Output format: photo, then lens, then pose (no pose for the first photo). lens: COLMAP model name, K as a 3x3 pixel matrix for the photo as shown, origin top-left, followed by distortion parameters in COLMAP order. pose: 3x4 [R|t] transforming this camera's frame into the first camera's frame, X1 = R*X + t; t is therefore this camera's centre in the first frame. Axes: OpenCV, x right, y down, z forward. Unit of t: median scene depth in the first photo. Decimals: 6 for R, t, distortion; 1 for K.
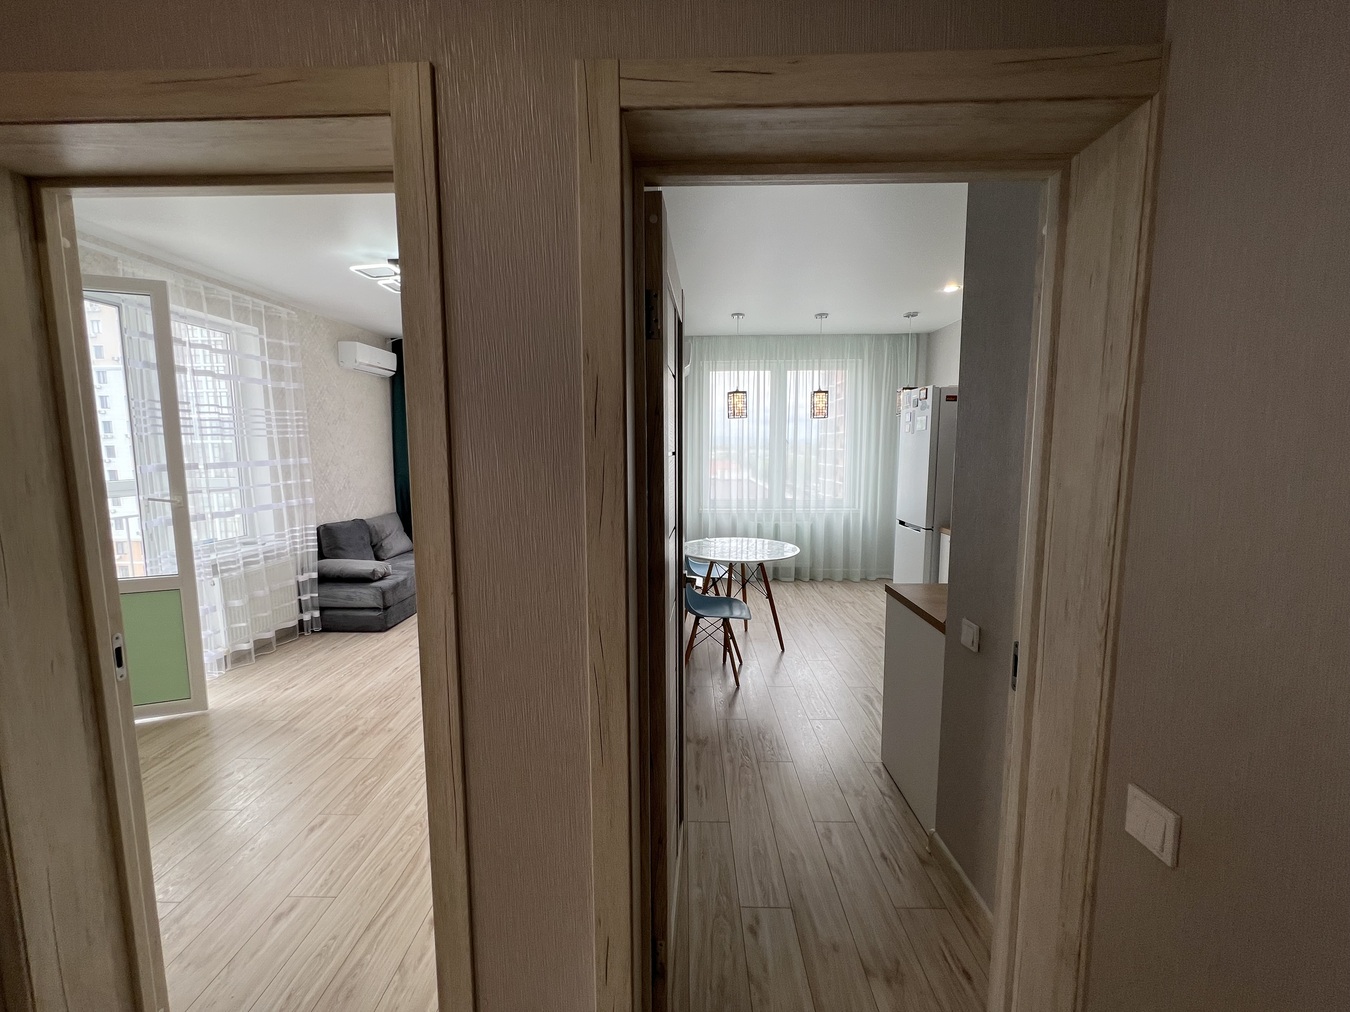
lens RADIAL K [[541.4, 0, 669.1], [0, 541.4, 504.8], [0, 0, 1]] dist [0.000287, 0.000008]
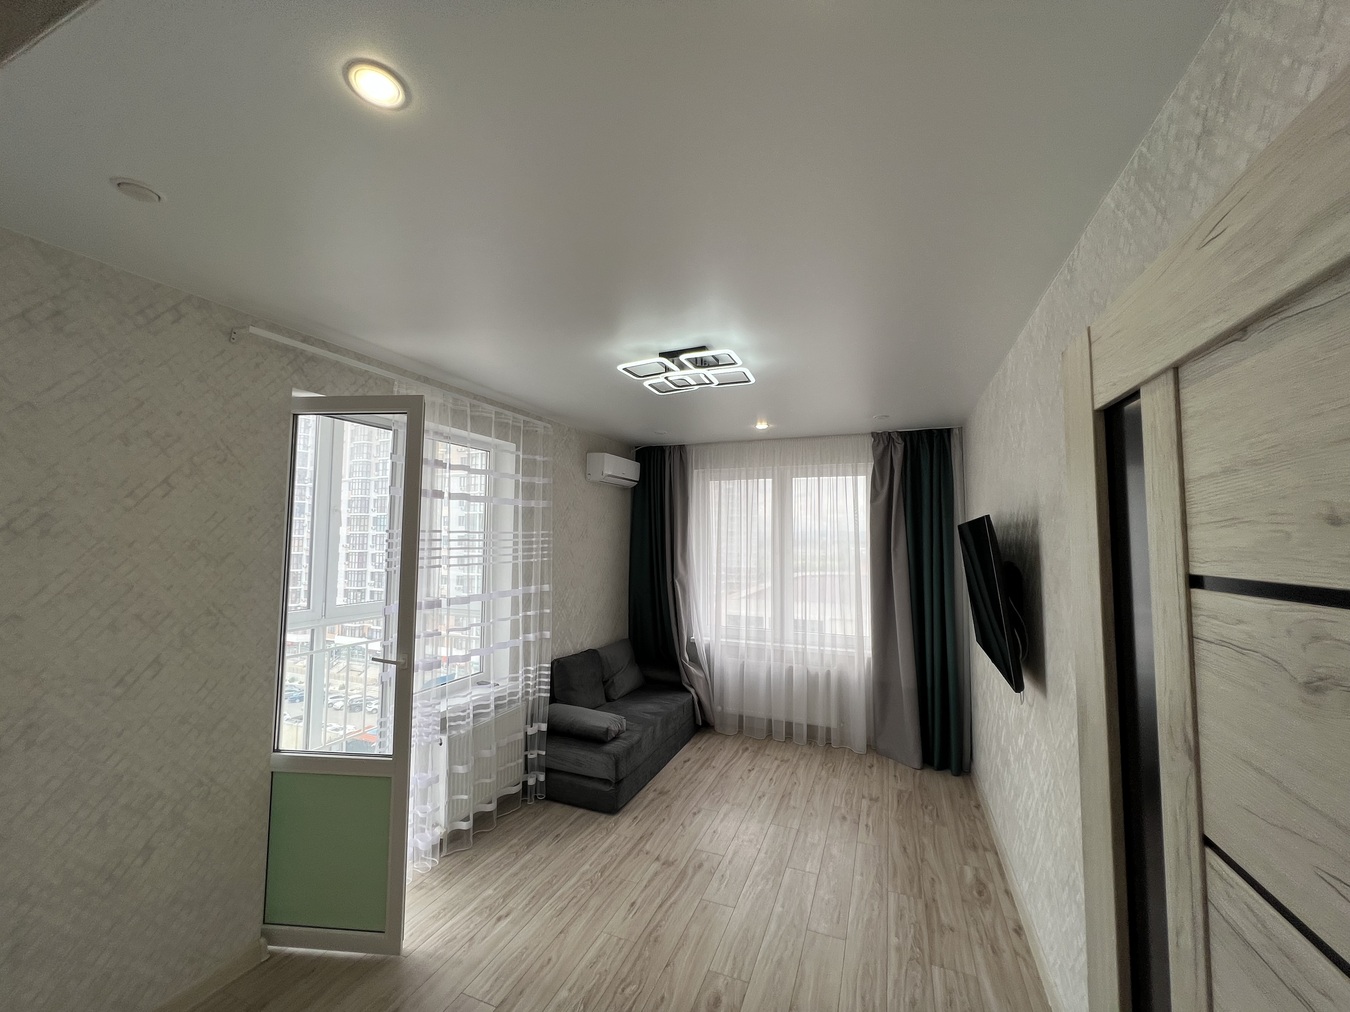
lens RADIAL K [[541.4, 0, 669.1], [0, 541.4, 504.8], [0, 0, 1]] dist [0.000287, 0.000008]
pose [[0.935173, -0.010589, -0.354032, -0.187371], [-0.050468, 0.985370, -0.162783, -0.087008], [0.350577, 0.170098, 0.920958, 0.257425]]
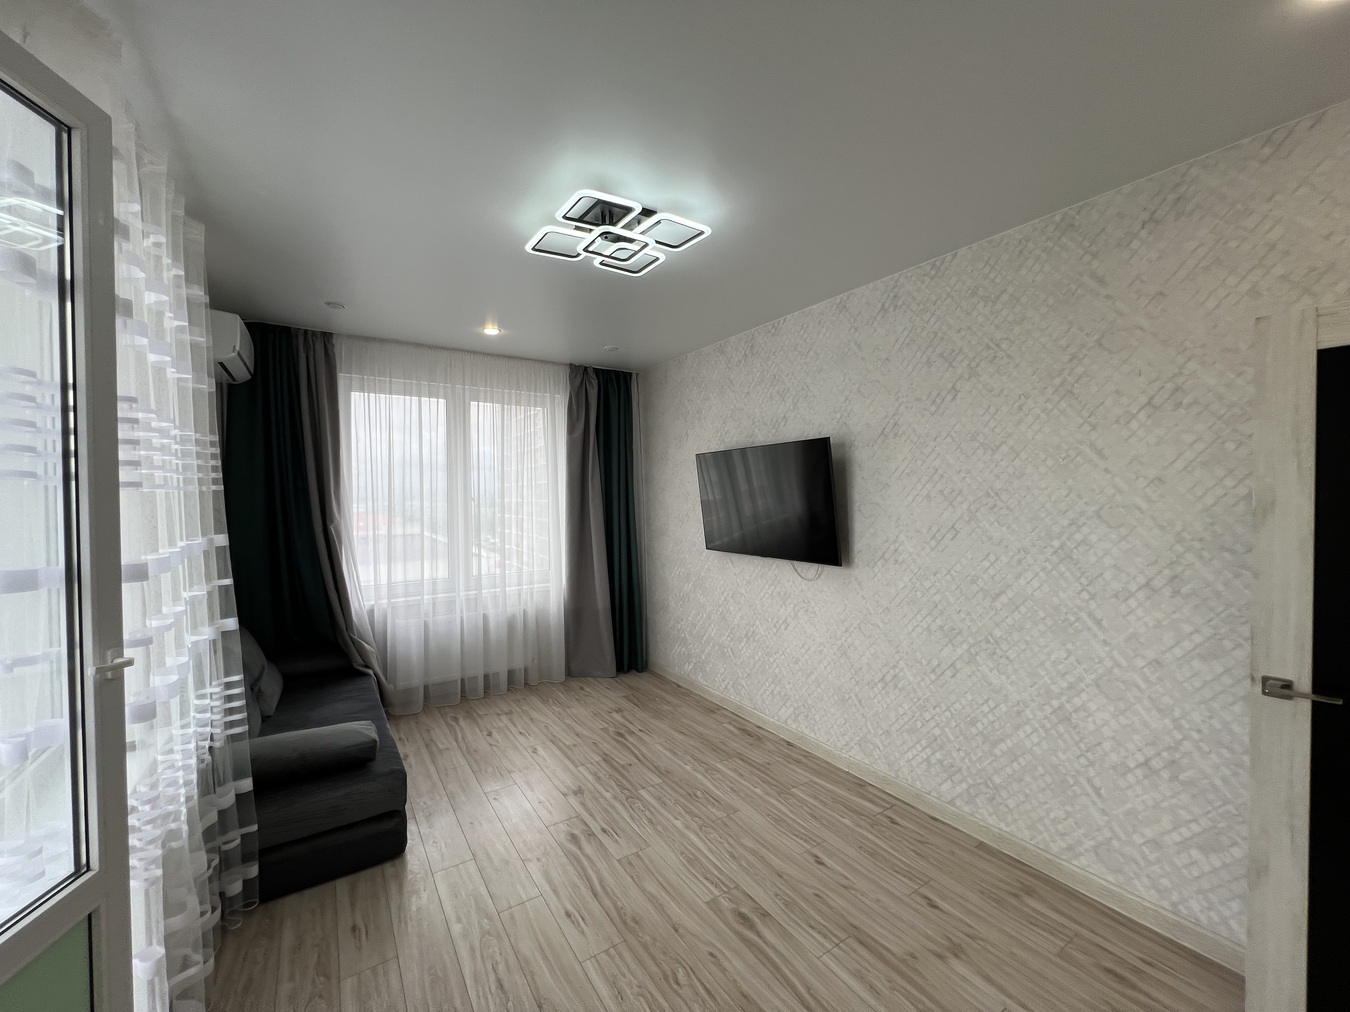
lens RADIAL K [[539.6, 0, 668.7], [0, 539.6, 504.2], [0, 0, 1]] dist [-0.001758, 0.000840]
pose [[0.824168, -0.013471, 0.566185, -0.655990], [0.066672, 0.995073, -0.073375, -0.055967], [-0.562407, 0.098222, 0.821006, 0.417174]]
